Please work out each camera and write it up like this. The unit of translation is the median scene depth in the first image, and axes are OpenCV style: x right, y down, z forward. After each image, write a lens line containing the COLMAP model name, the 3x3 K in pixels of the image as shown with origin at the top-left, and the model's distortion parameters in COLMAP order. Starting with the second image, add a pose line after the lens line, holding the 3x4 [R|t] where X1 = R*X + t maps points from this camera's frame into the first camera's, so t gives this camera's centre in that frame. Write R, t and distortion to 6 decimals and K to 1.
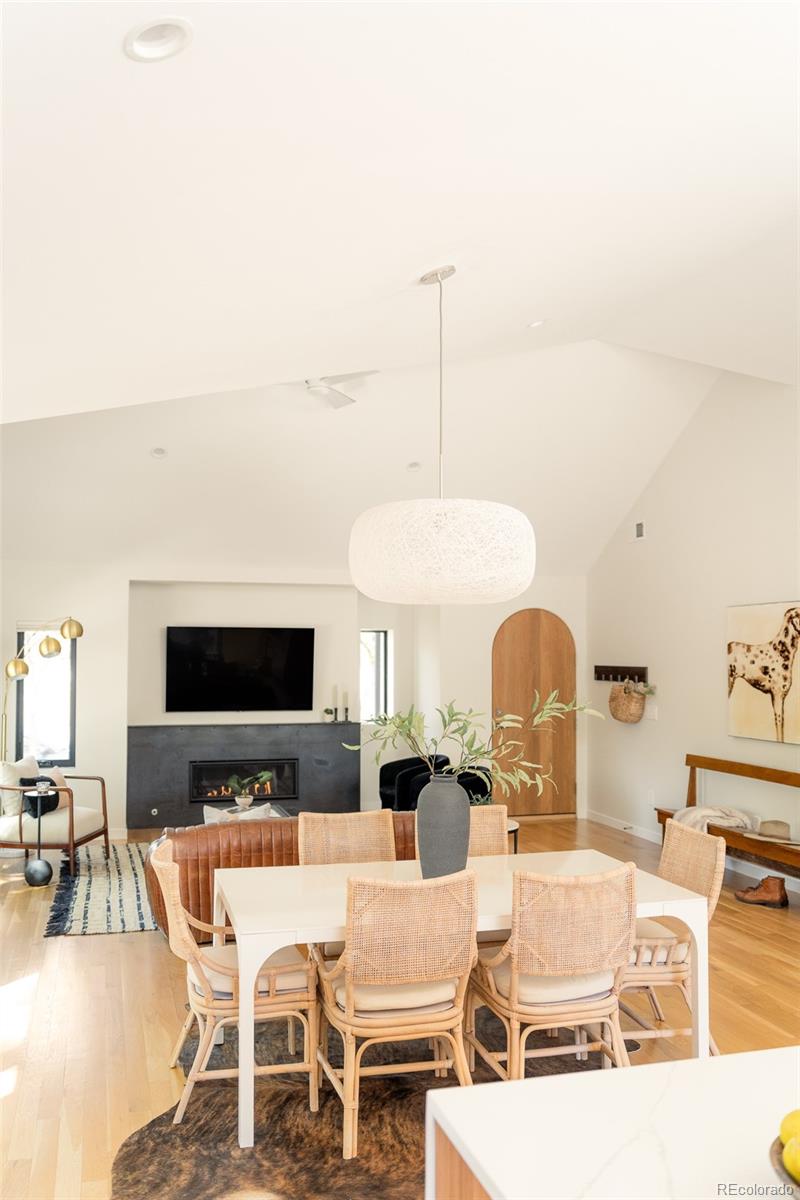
lens RADIAL K [[1011.1, 0, 400.0], [0, 1011.1, 600.0], [0, 0, 1]] dist [0.002070, 0.000722]
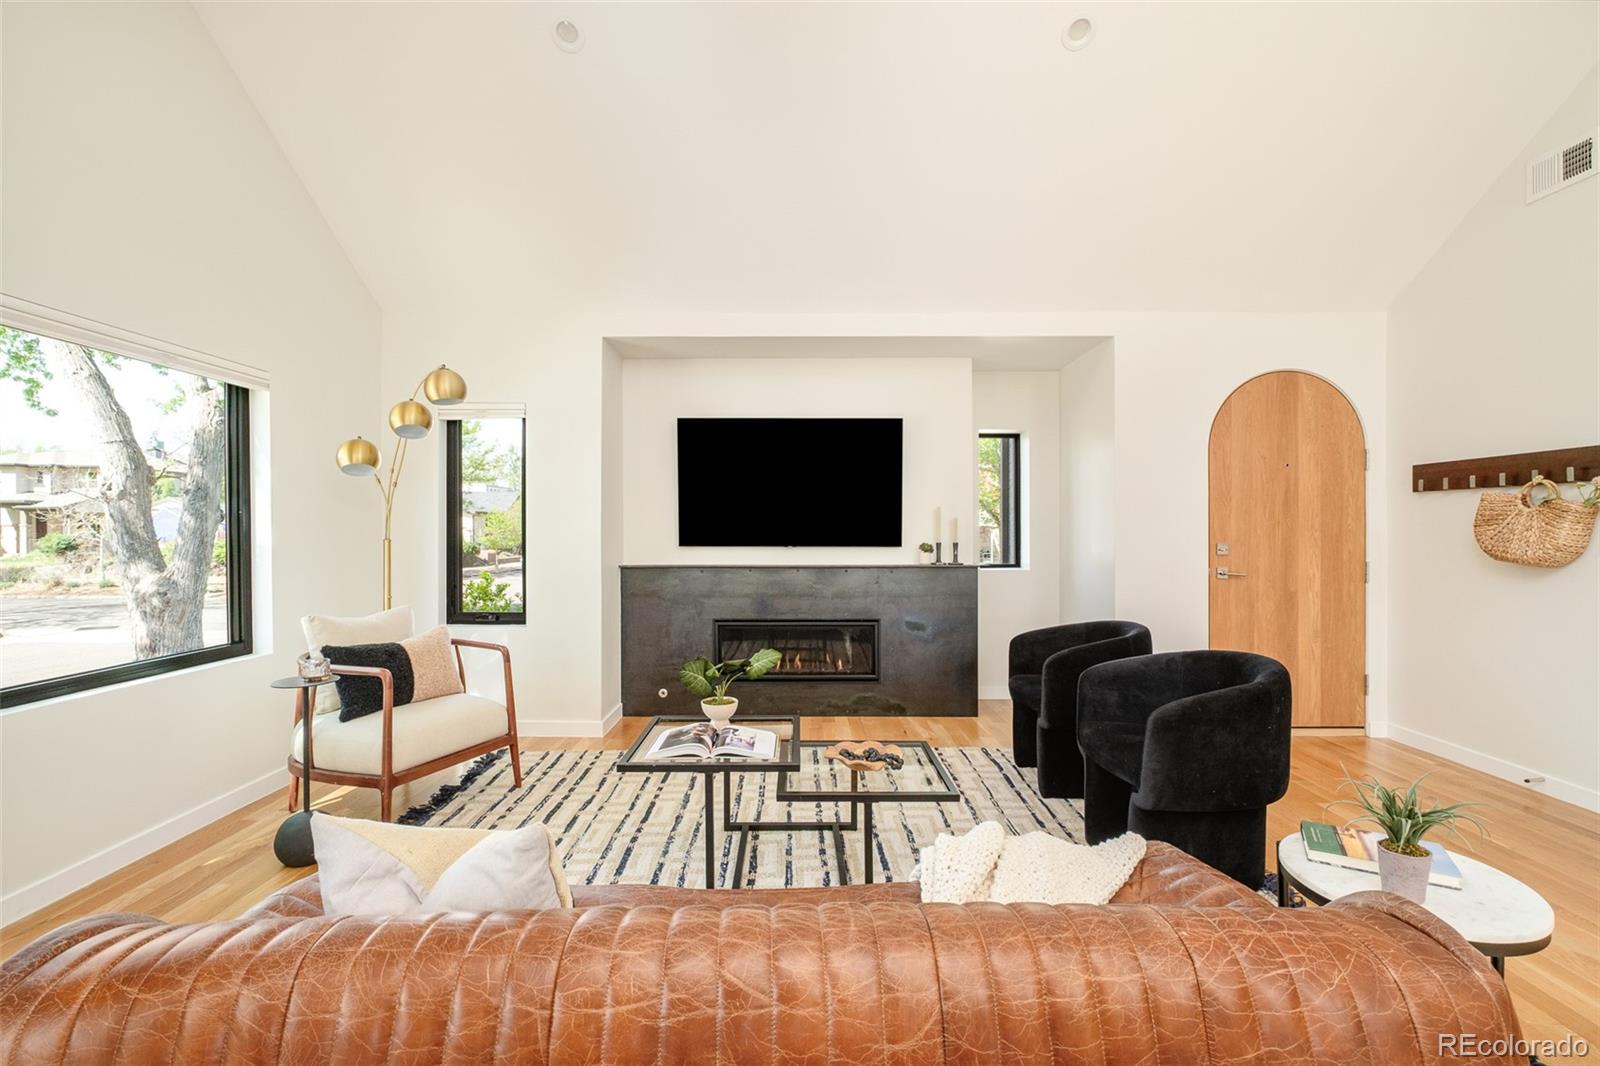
lens RADIAL K [[754.8, 0, 800.0], [0, 754.8, 533.0], [0, 0, 1]] dist [-0.000653, 0.000035]
pose [[0.958432, -0.004505, -0.285285, -0.010964], [0.019638, 0.998546, 0.050207, 0.076144], [0.284644, -0.053723, 0.957127, 0.525551]]
